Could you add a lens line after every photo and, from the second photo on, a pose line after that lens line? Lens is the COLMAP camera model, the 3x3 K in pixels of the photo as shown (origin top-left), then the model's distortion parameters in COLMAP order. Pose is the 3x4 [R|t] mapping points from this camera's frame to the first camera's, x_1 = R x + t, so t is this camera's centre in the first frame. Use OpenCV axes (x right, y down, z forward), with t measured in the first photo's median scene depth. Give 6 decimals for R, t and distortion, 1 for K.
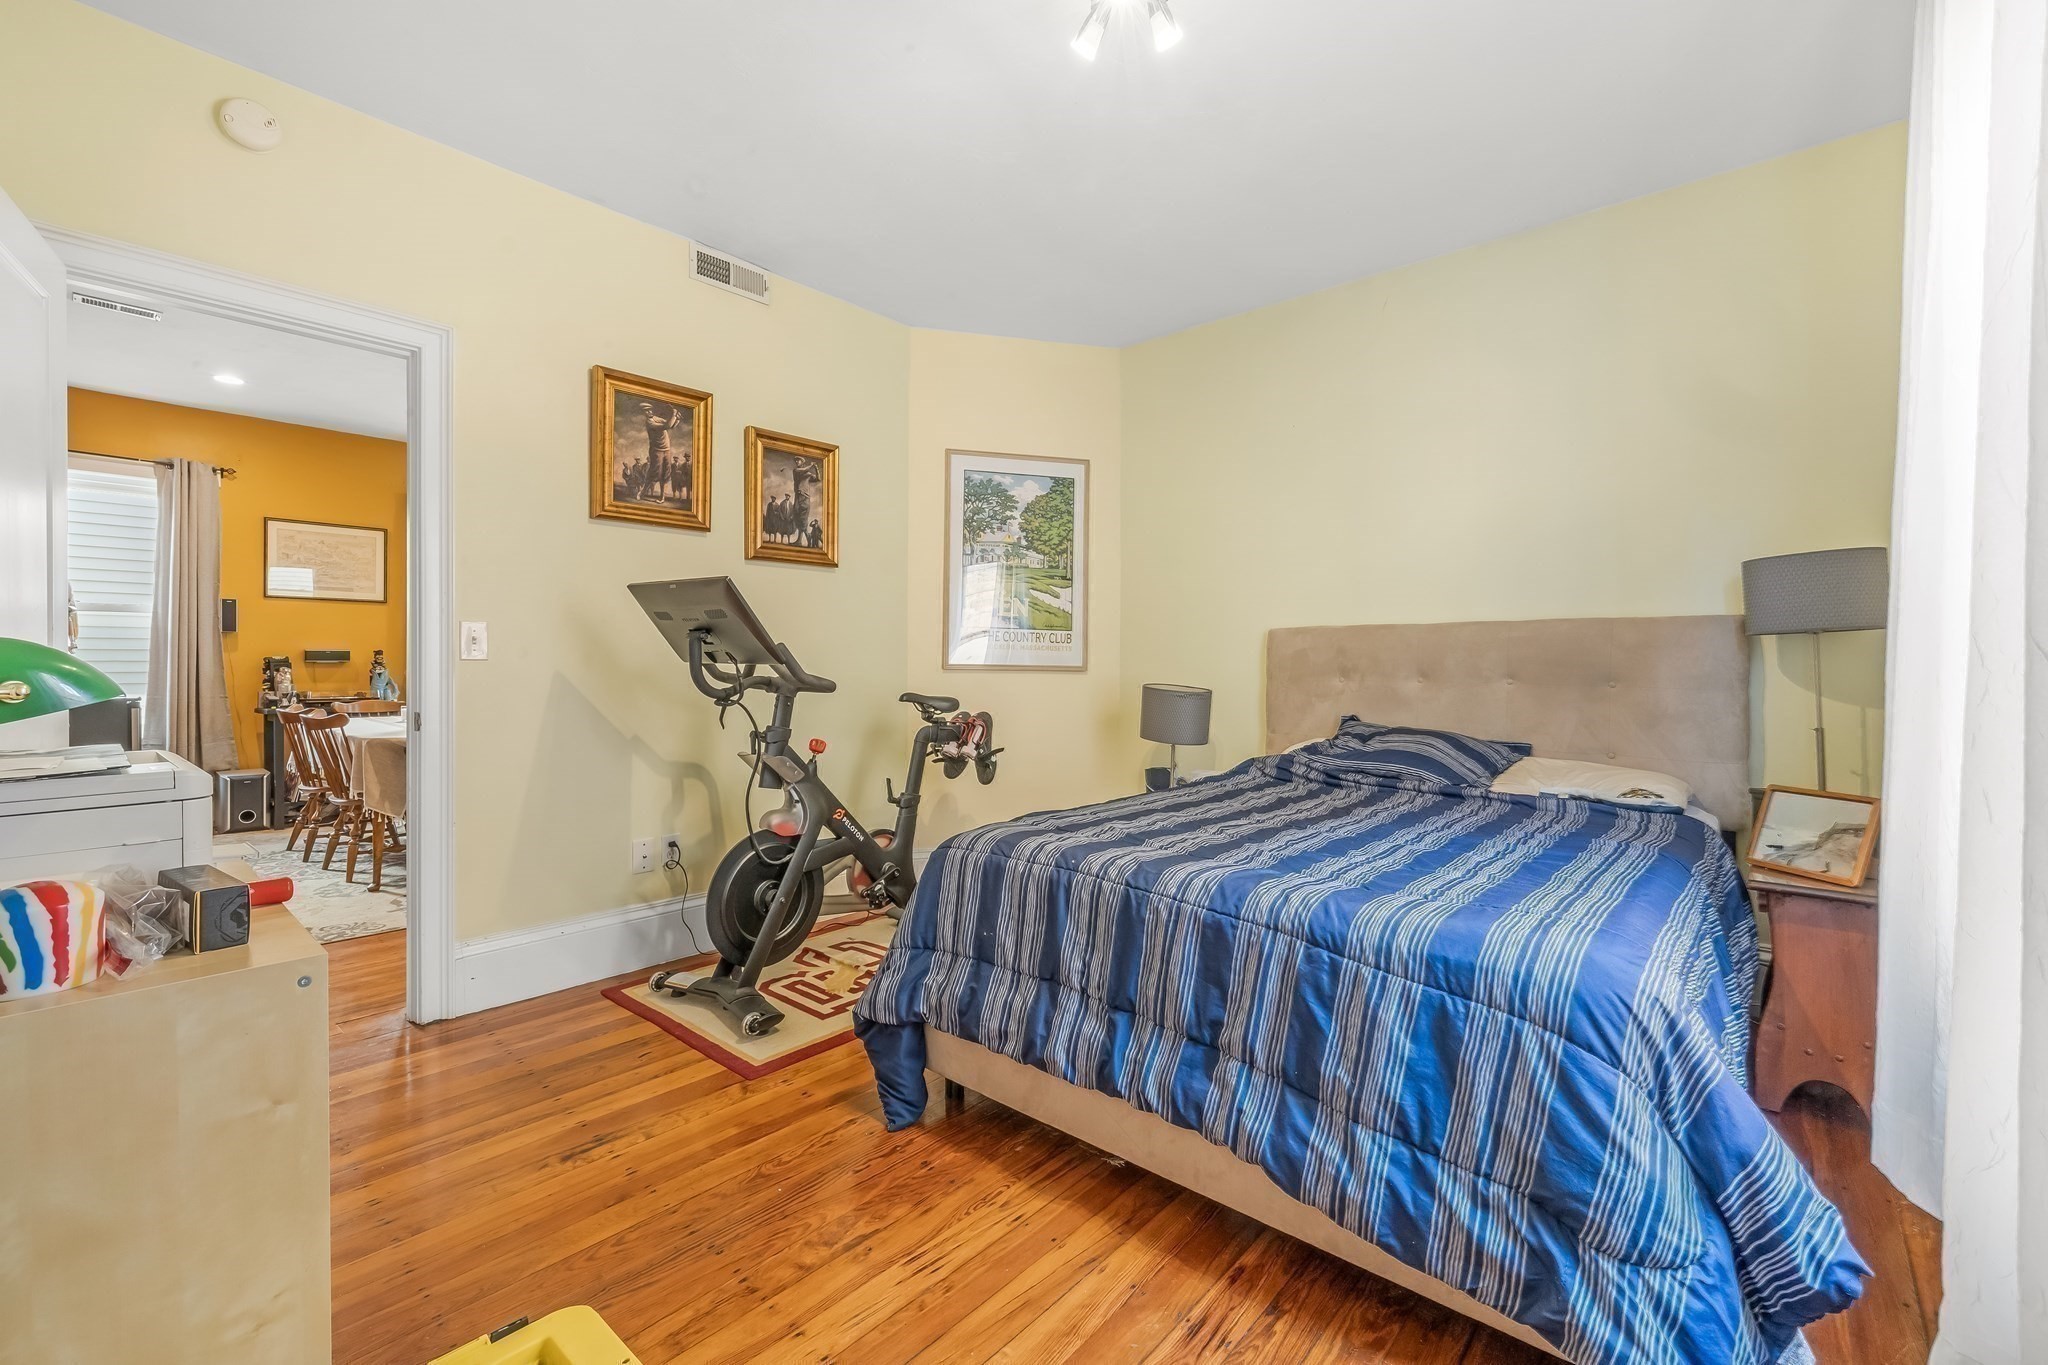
lens RADIAL K [[860.3, 0, 1021.7], [0, 860.3, 670.6], [0, 0, 1]] dist [0.001625, 0.000164]
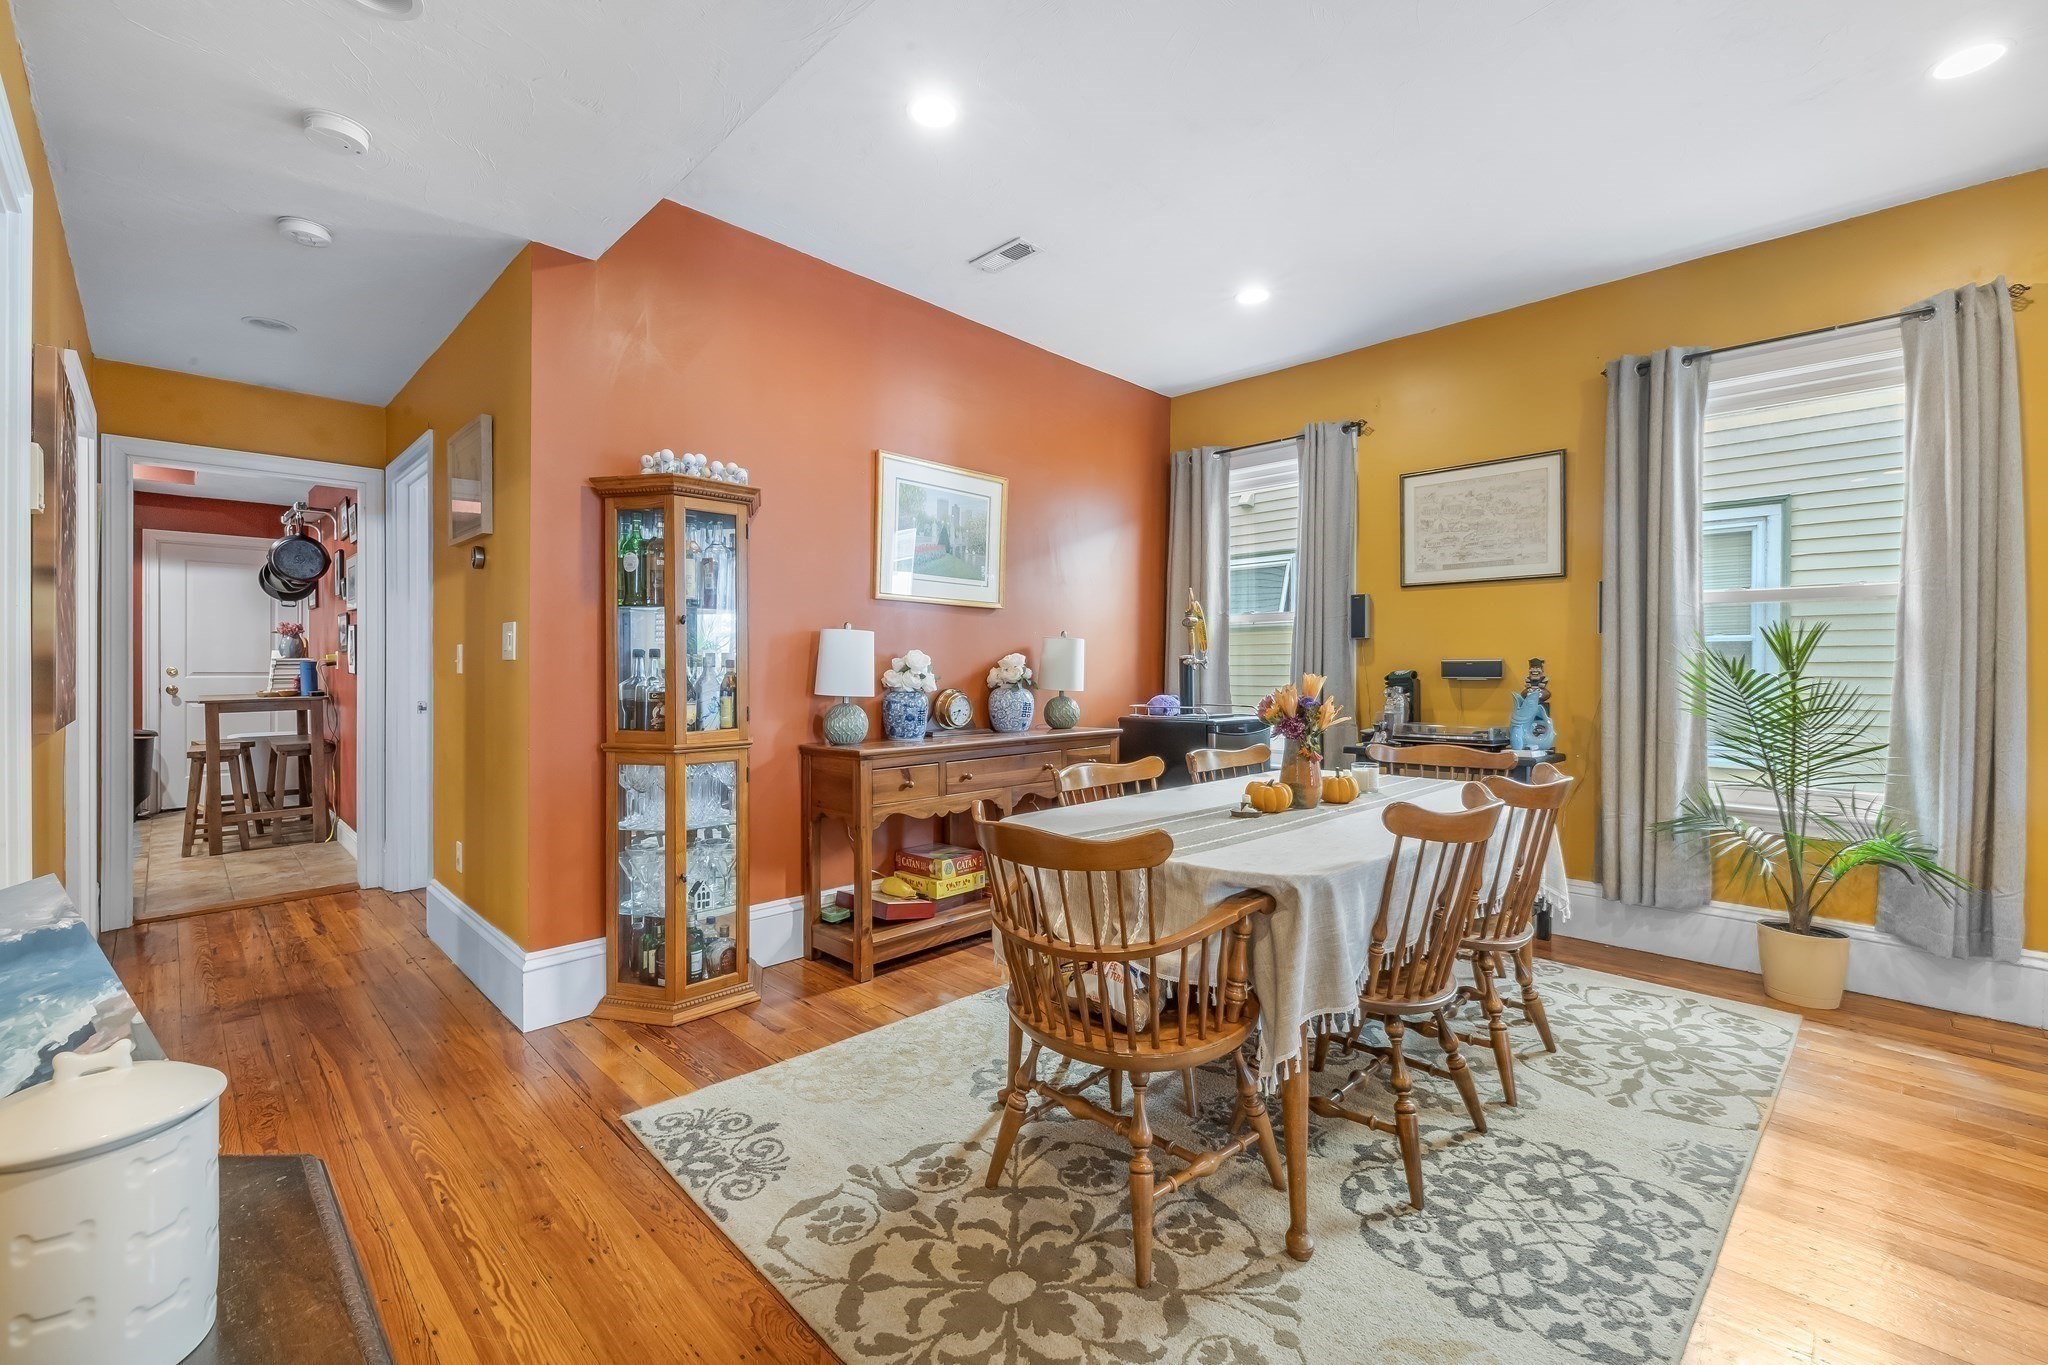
lens RADIAL K [[860.3, 0, 1009.2], [0, 860.3, 683.6], [0, 0, 1]] dist [0.001625, 0.000164]
pose [[-0.065958, 0.011798, -0.997753, -0.148140], [-0.007348, 0.999897, 0.012309, -0.012189], [0.997795, 0.008143, -0.065864, 0.725590]]
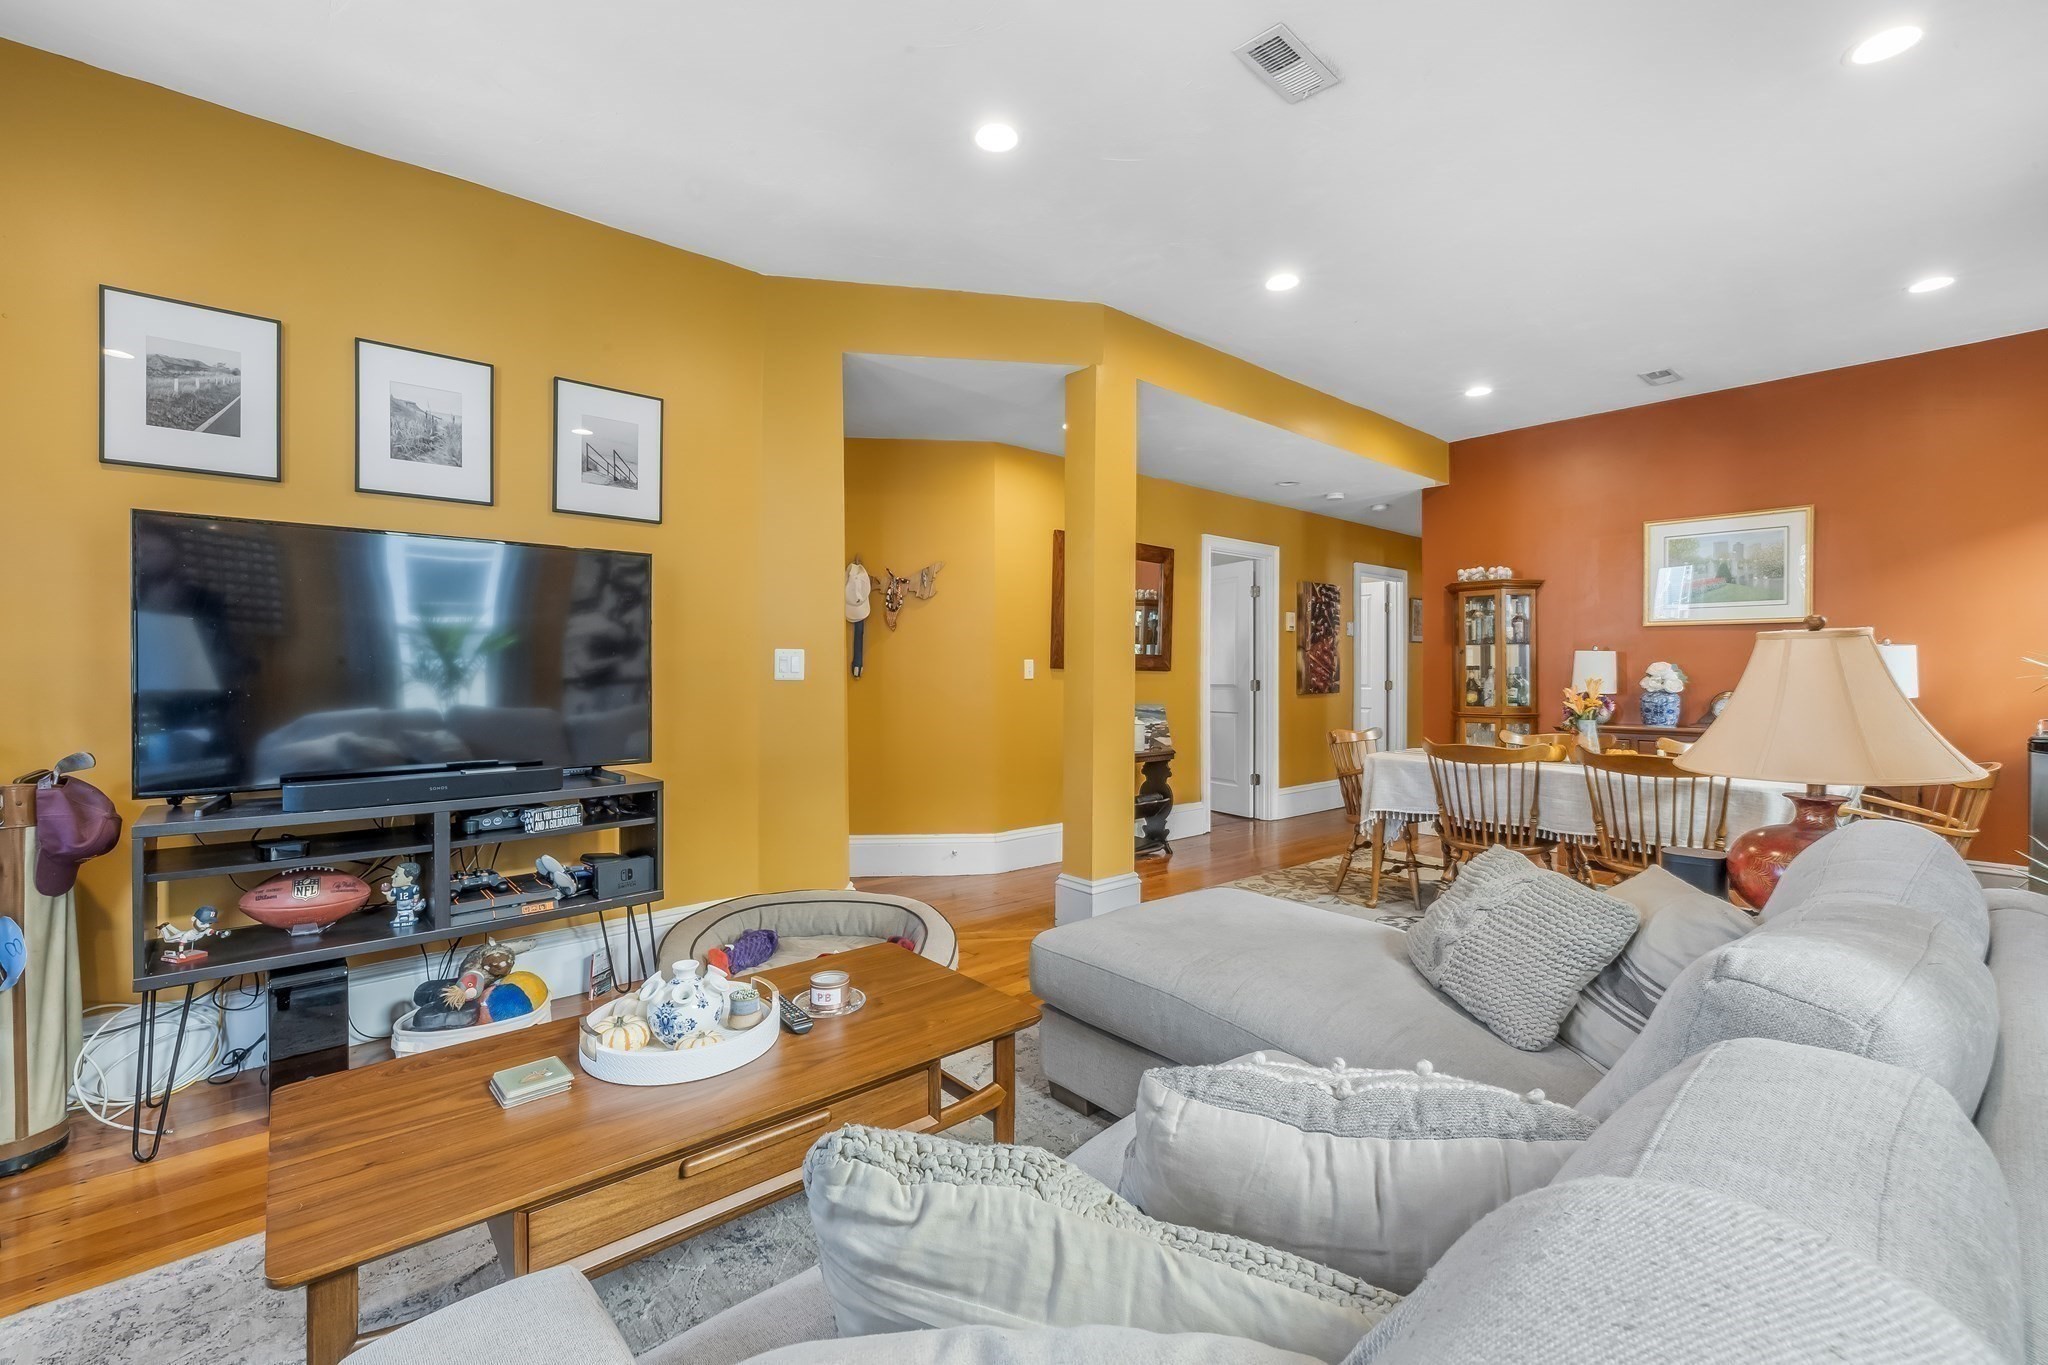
lens RADIAL K [[860.3, 0, 1014.0], [0, 860.3, 671.6], [0, 0, 1]] dist [0.001625, 0.000164]
pose [[-0.990762, -0.007301, 0.135416, -0.237650], [-0.007368, 0.999973, 0.000008, -0.013746], [-0.135412, -0.000990, -0.990789, 1.551894]]
